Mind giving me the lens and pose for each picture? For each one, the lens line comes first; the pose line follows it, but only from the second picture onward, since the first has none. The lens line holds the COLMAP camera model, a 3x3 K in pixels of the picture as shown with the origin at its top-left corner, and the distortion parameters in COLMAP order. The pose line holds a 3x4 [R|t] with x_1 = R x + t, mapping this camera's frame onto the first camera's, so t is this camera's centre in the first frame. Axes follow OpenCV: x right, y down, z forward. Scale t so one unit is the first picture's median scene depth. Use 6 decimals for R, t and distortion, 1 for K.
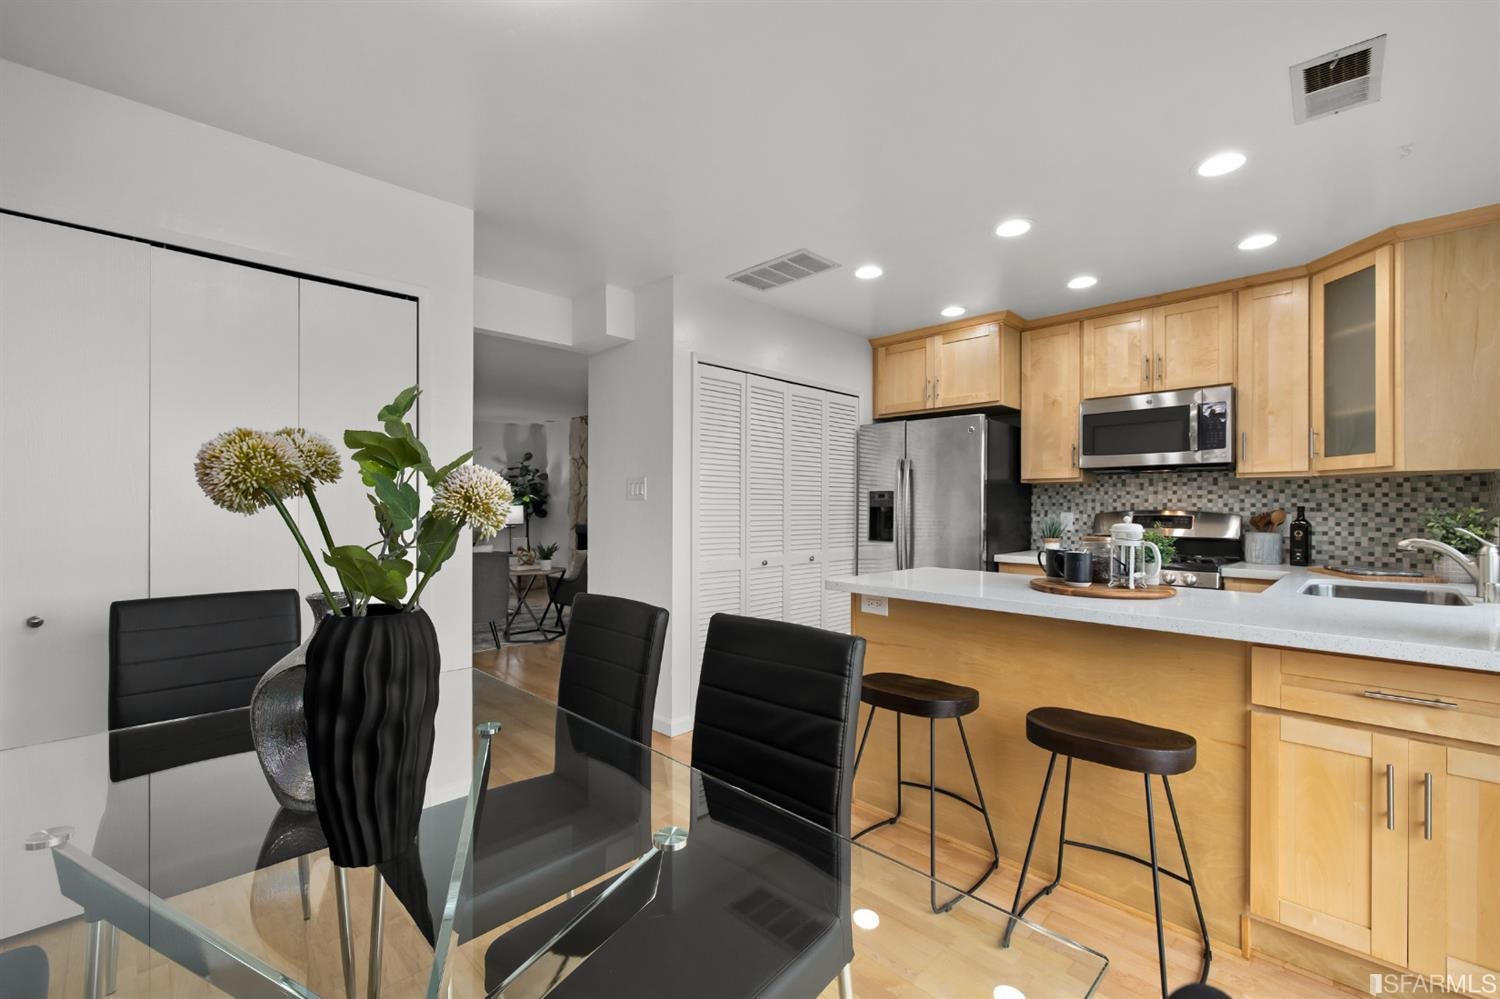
lens RADIAL K [[633.5, 0, 751.7], [0, 633.5, 502.6], [0, 0, 1]] dist [0.003946, -0.003132]
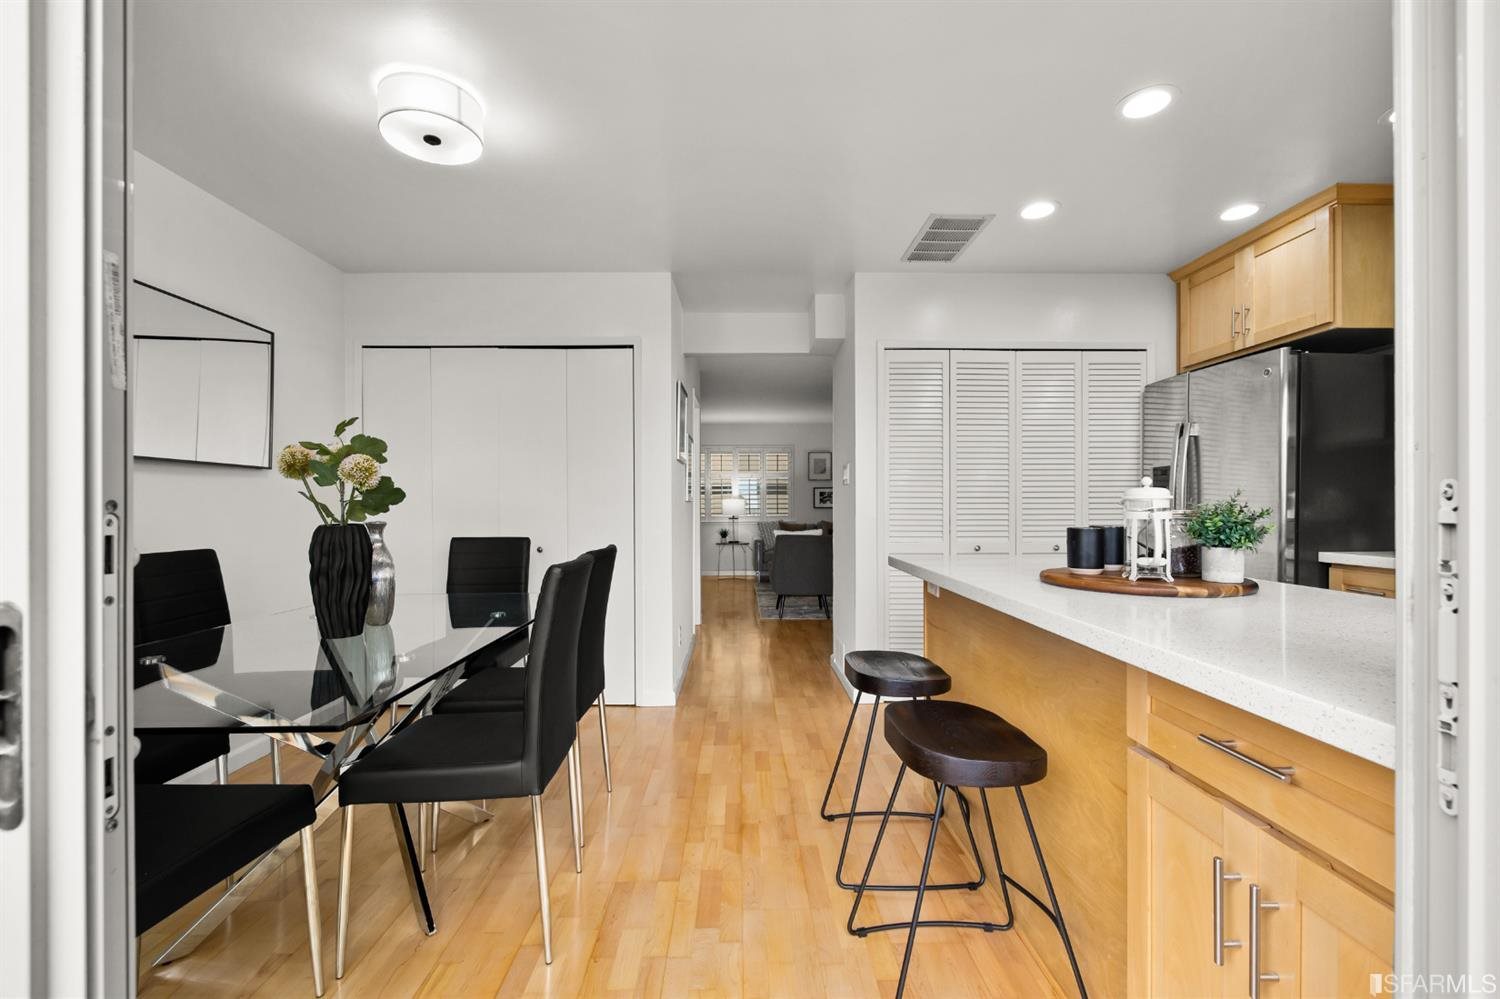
lens RADIAL K [[633.5, 0, 754.6], [0, 633.5, 506.1], [0, 0, 1]] dist [0.003946, -0.003132]
pose [[0.710621, -0.000319, -0.703575, 0.487140], [0.007230, 0.999950, 0.006850, 0.026242], [0.703538, -0.009955, 0.710588, 0.110844]]
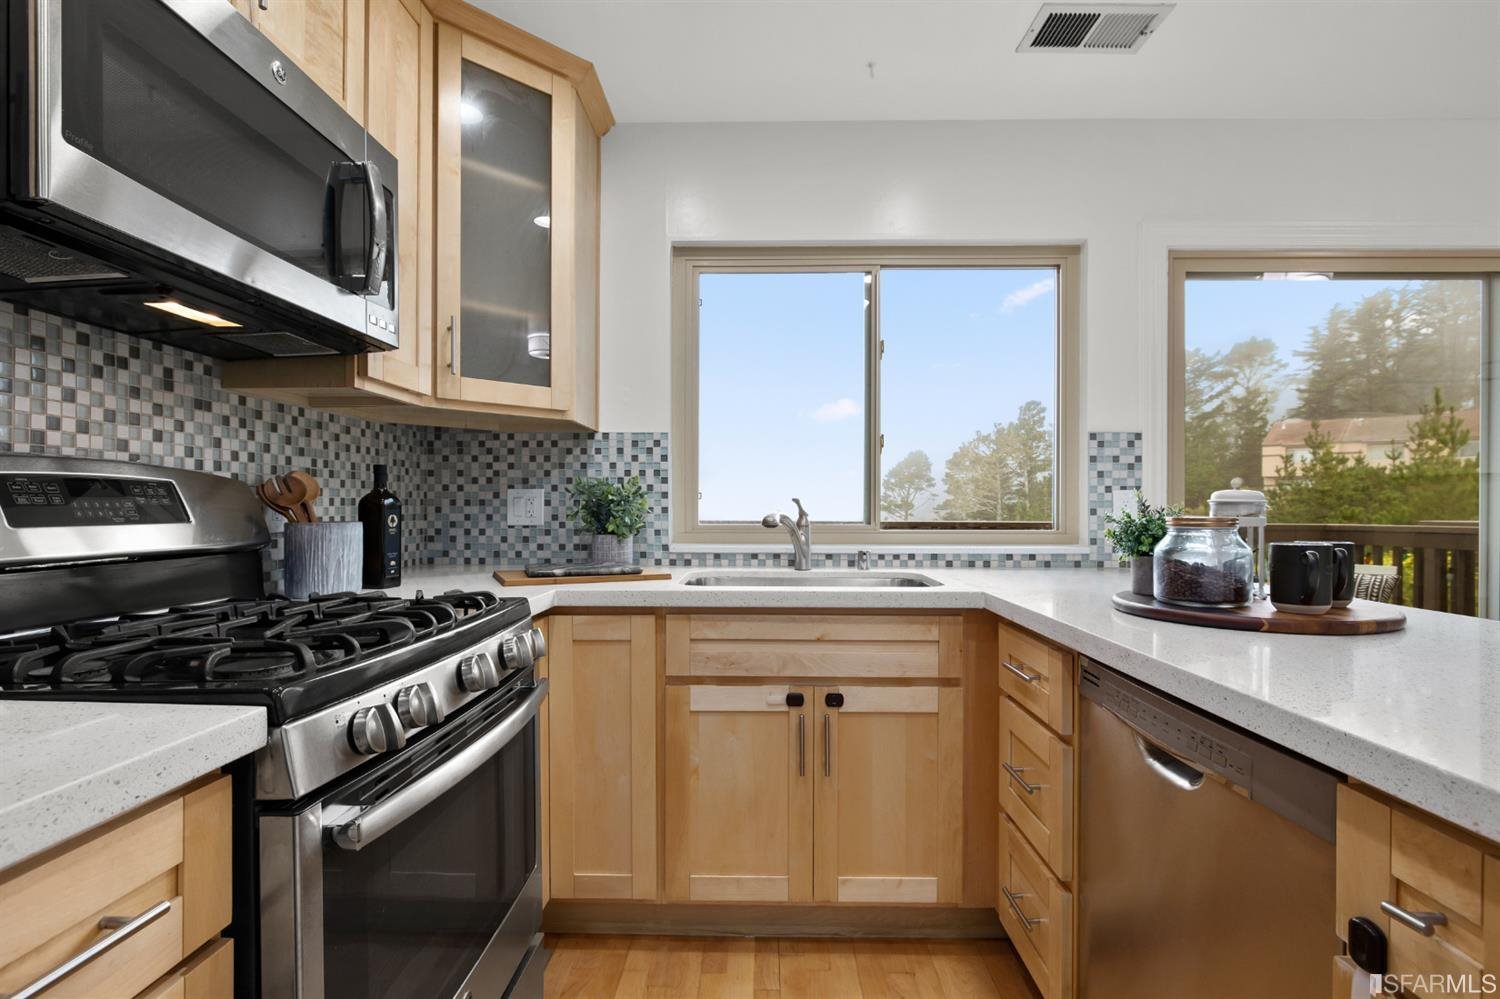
lens RADIAL K [[720.9, 0, 751.5], [0, 720.9, 499.1], [0, 0, 1]] dist [-0.010972, 0.002413]
pose [[-0.693602, 0.000526, 0.720359, 0.253481], [-0.009954, 0.999897, -0.010314, 0.032232], [-0.720290, -0.014324, -0.693525, 1.087946]]
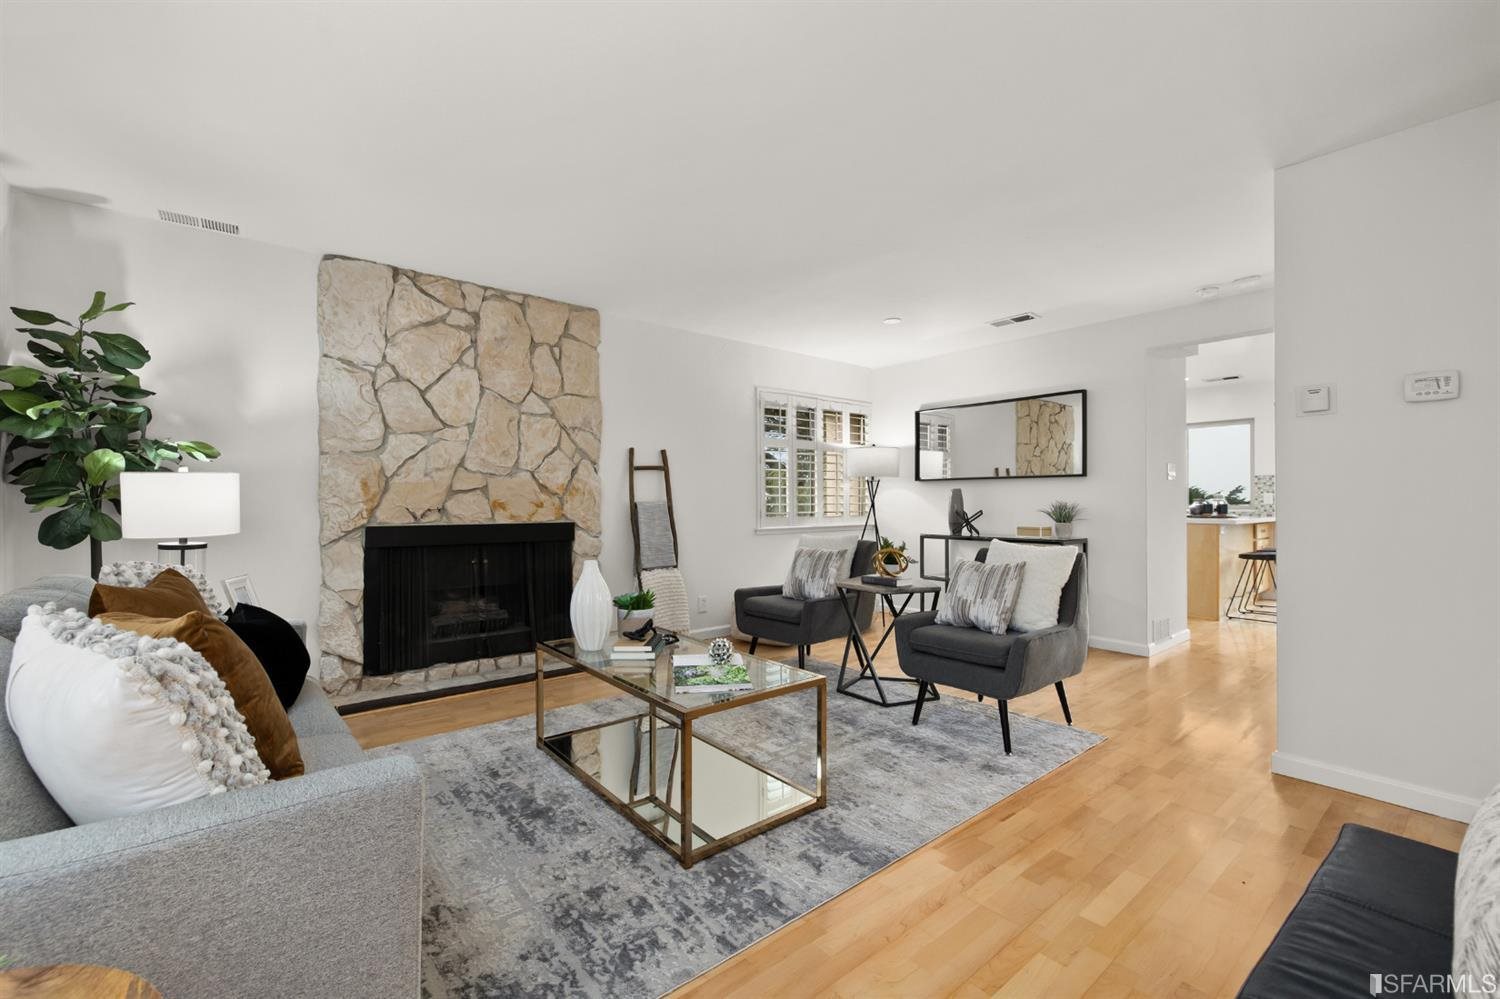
lens RADIAL K [[633.5, 0, 750.9], [0, 633.5, 506.0], [0, 0, 1]] dist [0.003946, -0.003132]
pose [[0.084324, -0.008037, 0.996406, -1.621199], [-0.006442, 0.999942, 0.008611, 0.048857], [-0.996418, -0.007145, 0.084267, 1.810875]]
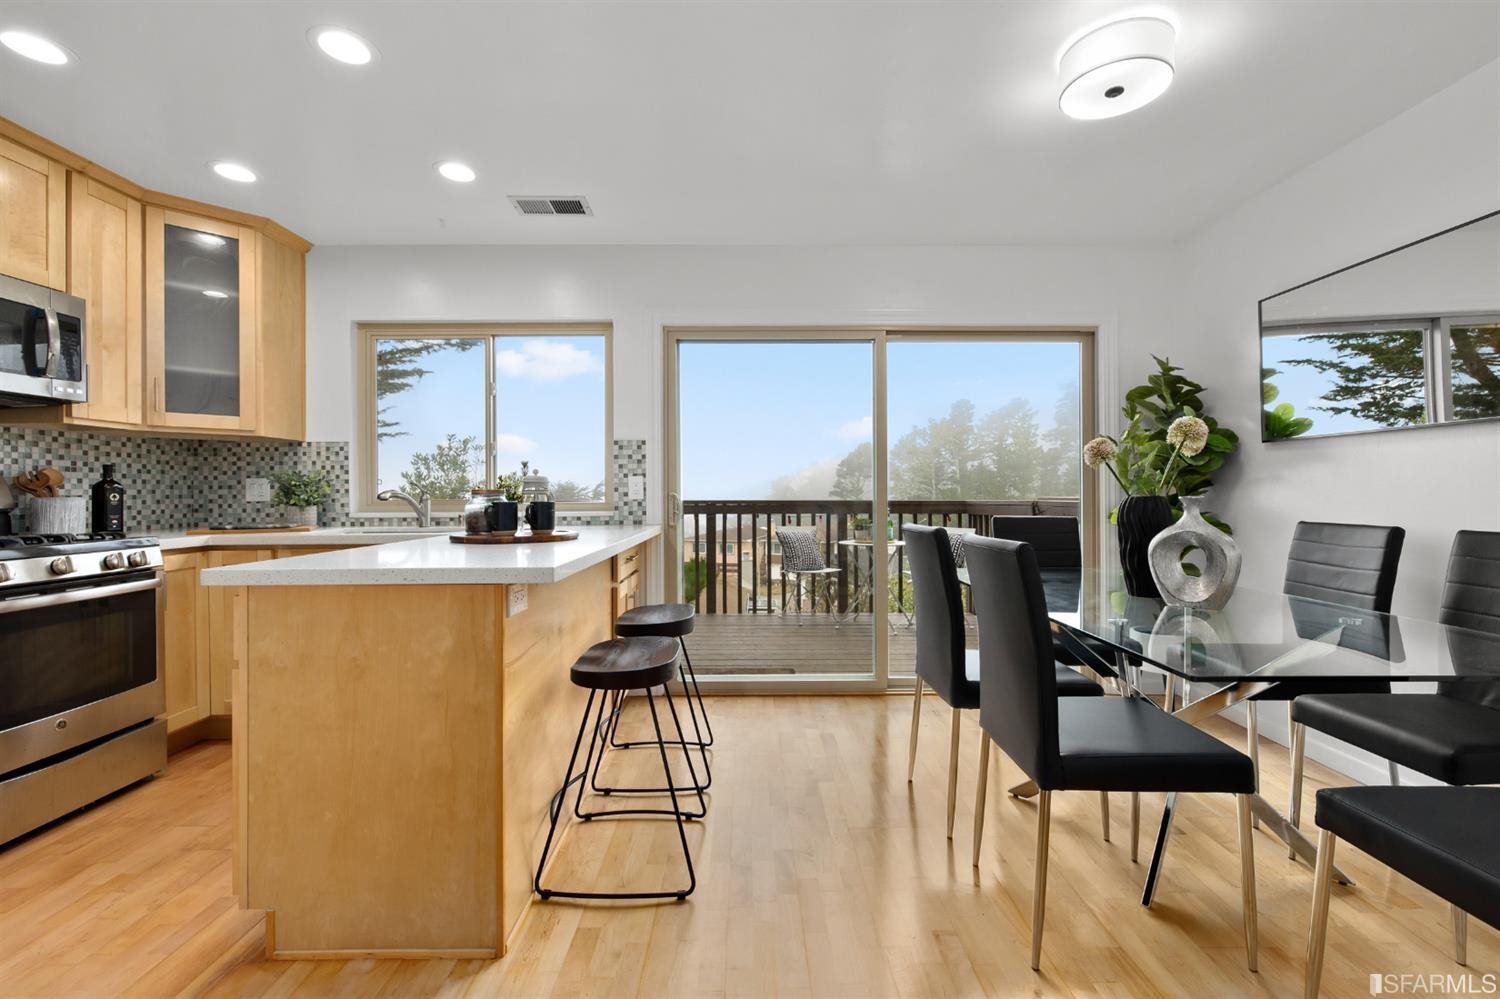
lens RADIAL K [[633.5, 0, 748.2], [0, 633.5, 485.1], [0, 0, 1]] dist [0.003946, -0.003132]
pose [[-0.709868, 0.007737, 0.704292, -0.297592], [-0.001640, 0.999919, -0.012638, 0.038896], [-0.704333, -0.010126, -0.709798, 0.922858]]
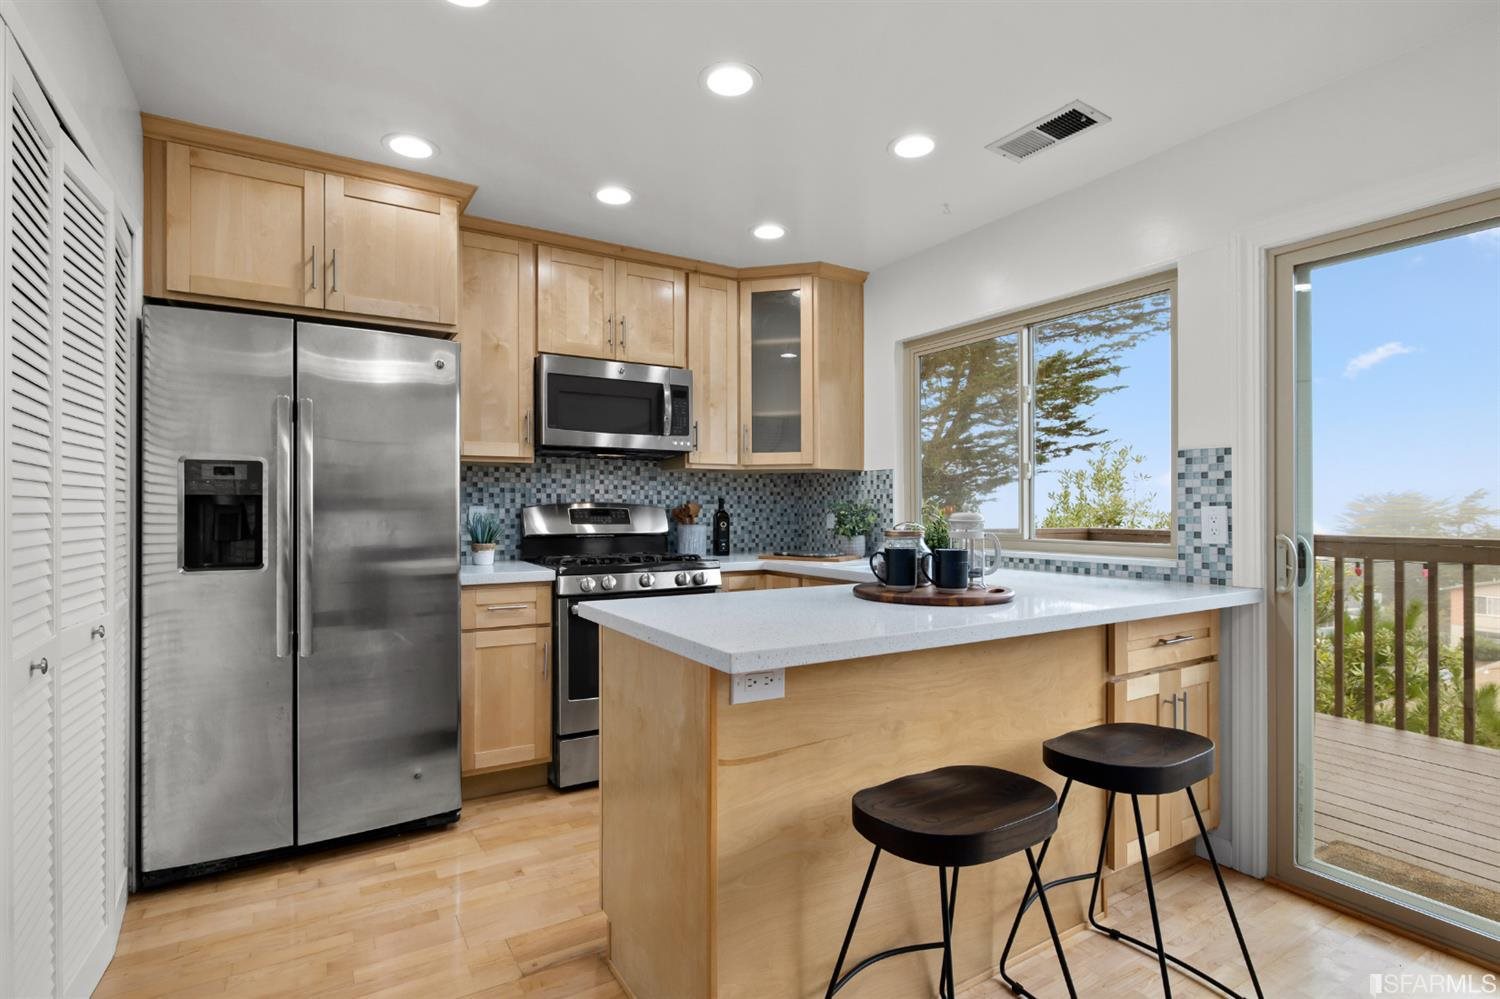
lens RADIAL K [[720.9, 0, 744.1], [0, 720.9, 509.0], [0, 0, 1]] dist [-0.010972, 0.002413]
pose [[0.238020, -0.005530, 0.971244, -0.258221], [-0.005715, 0.999959, 0.007094, 0.013656], [-0.971243, -0.007239, 0.237979, 0.629216]]
